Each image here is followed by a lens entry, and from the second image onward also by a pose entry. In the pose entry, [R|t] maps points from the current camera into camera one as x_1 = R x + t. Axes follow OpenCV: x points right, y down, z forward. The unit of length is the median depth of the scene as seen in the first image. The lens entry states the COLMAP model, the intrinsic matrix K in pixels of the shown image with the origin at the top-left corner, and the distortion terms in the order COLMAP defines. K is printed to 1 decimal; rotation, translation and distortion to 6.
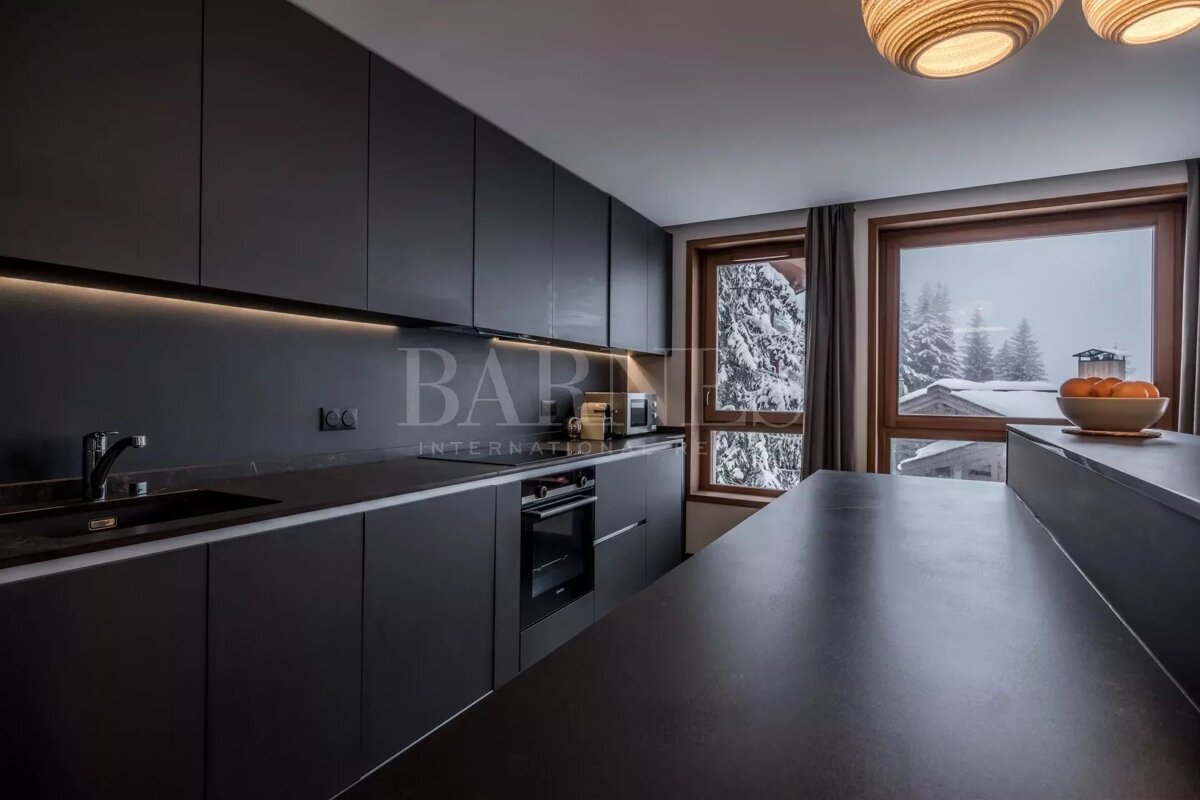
lens RADIAL K [[619.1, 0, 595.0], [0, 619.1, 396.4], [0, 0, 1]] dist [0.001343, -0.006045]
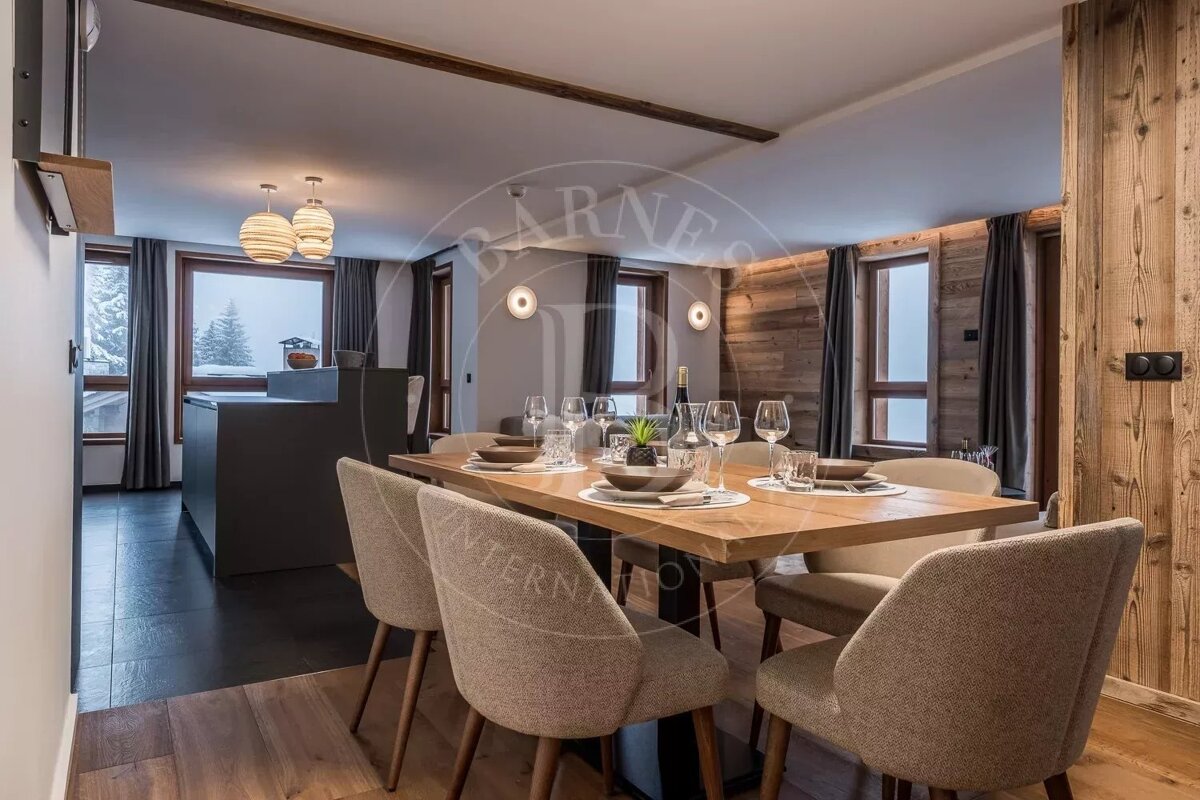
lens RADIAL K [[791.1, 0, 609.0], [0, 791.1, 392.7], [0, 0, 1]] dist [0.010341, -0.001183]
pose [[0.492473, -0.008342, 0.870288, -0.740588], [0.002116, 0.999963, 0.008388, 0.055010], [-0.870325, -0.002289, 0.492472, -0.907942]]
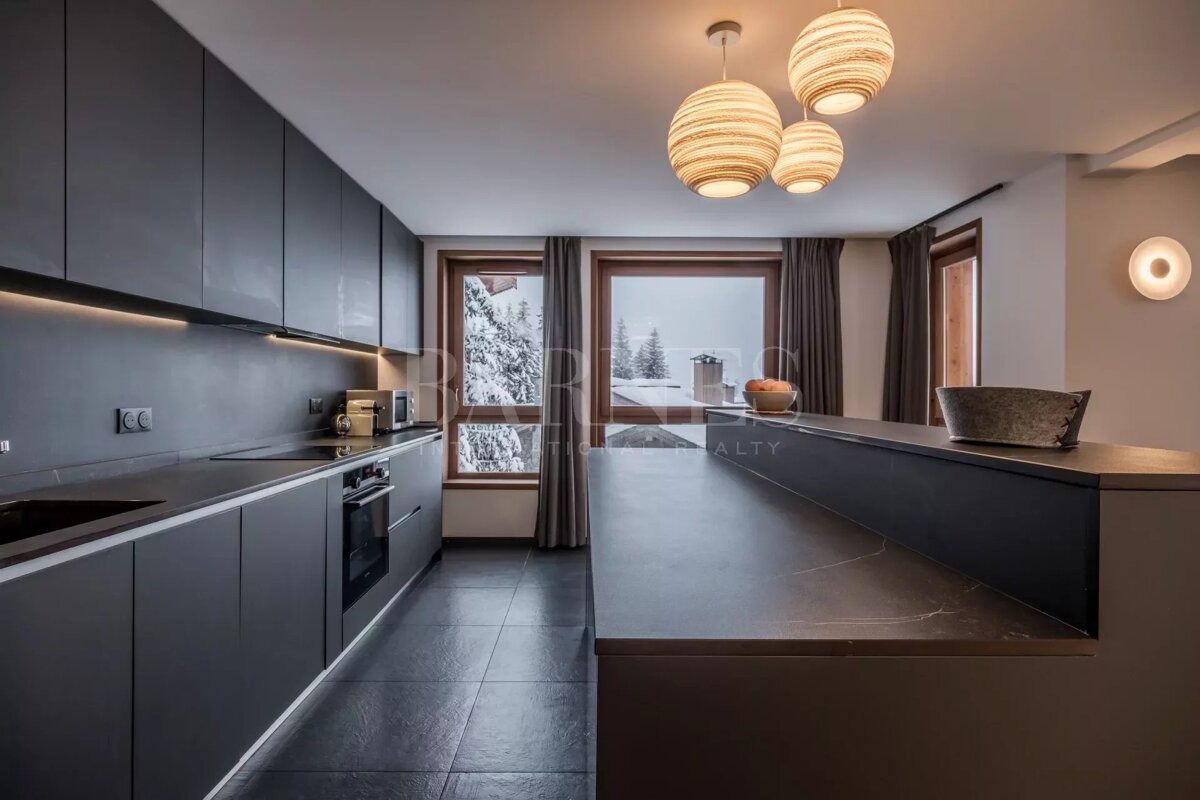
lens RADIAL K [[619.1, 0, 595.2], [0, 619.1, 394.0], [0, 0, 1]] dist [0.001343, -0.006045]
pose [[0.869821, -0.009638, 0.493274, -0.166311], [0.008926, 0.999953, 0.003796, -0.000292], [-0.493287, 0.001101, 0.869866, -0.091215]]
